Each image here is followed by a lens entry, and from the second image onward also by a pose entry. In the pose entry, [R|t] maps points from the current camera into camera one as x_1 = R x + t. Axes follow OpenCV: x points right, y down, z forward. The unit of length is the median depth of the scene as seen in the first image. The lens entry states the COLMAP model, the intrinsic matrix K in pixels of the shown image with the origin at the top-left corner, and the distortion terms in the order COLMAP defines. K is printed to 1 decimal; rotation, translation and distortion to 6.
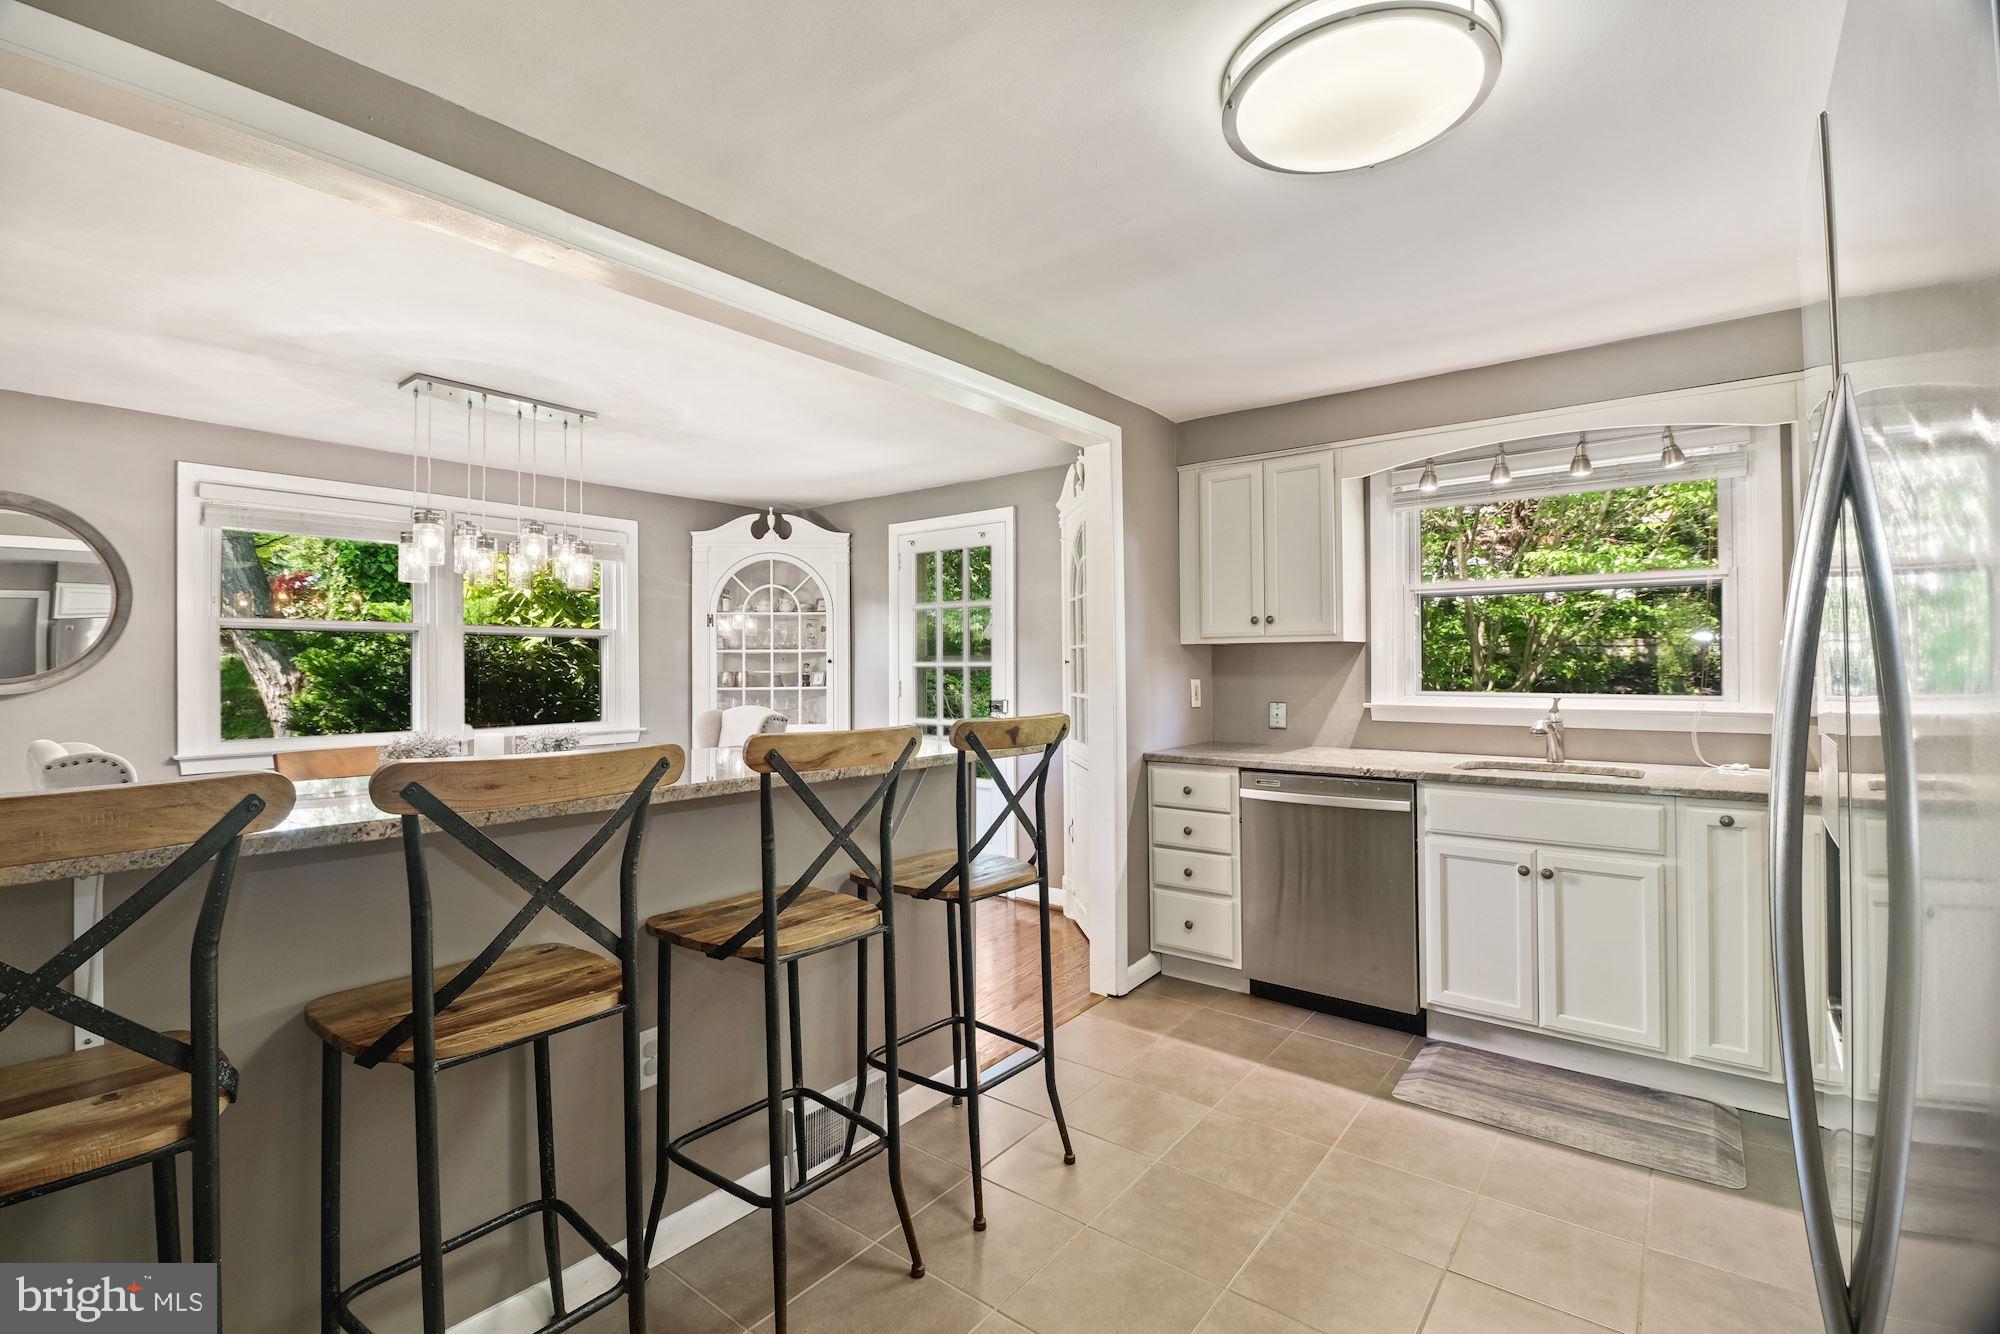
lens RADIAL K [[892.7, 0, 994.7], [0, 892.7, 656.7], [0, 0, 1]] dist [-0.000286, -0.007416]
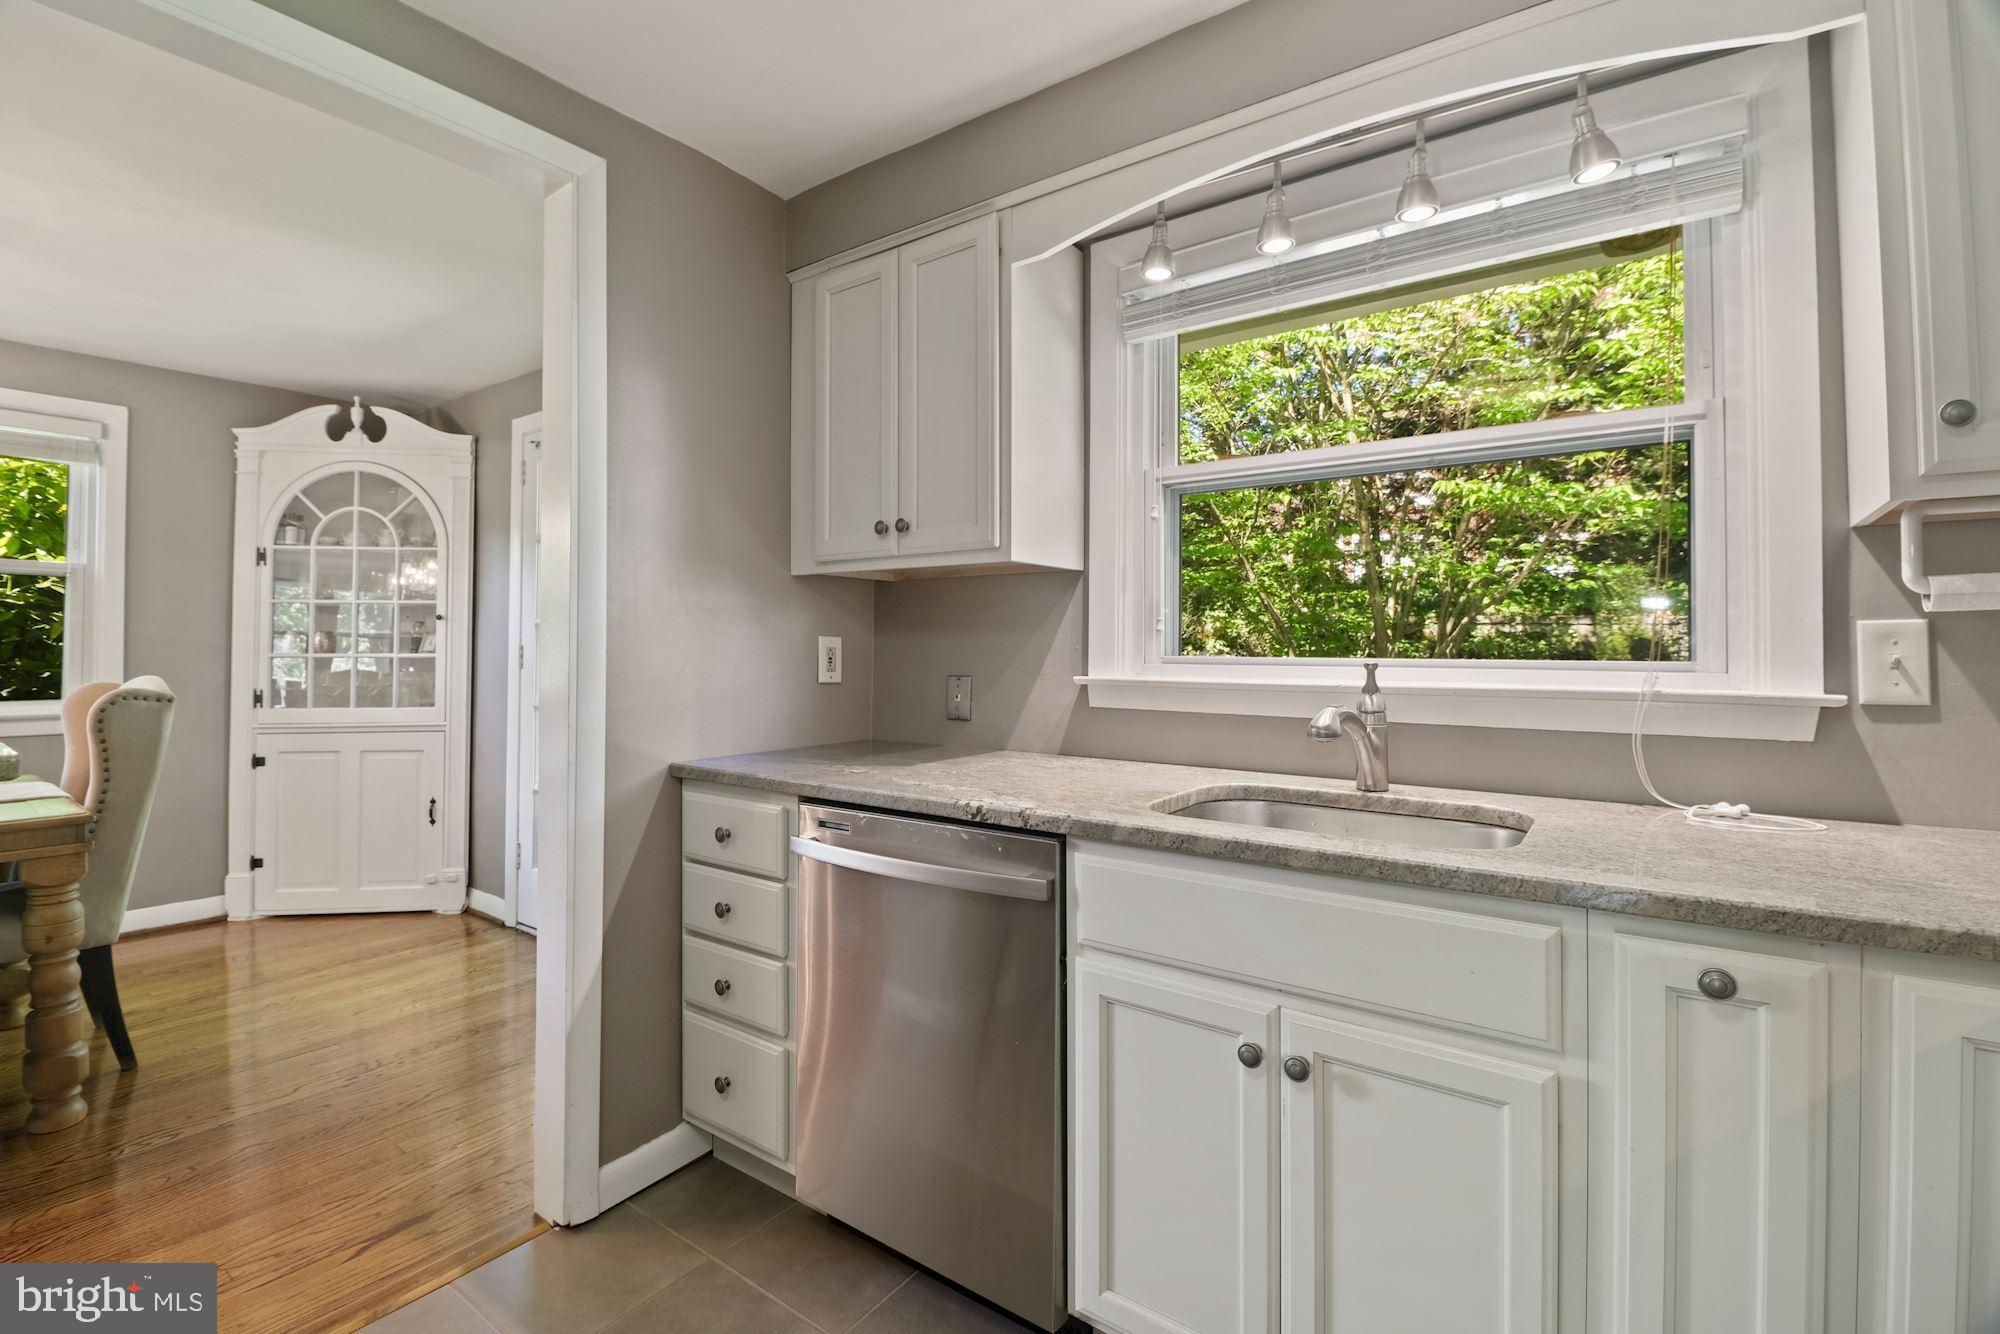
lens RADIAL K [[892.7, 0, 997.3], [0, 892.7, 635.9], [0, 0, 1]] dist [-0.000286, -0.007416]
pose [[0.999146, 0.009732, 0.040164, 0.364282], [-0.009499, 0.999937, -0.005998, 0.032073], [-0.040220, 0.005611, 0.999175, 0.460716]]
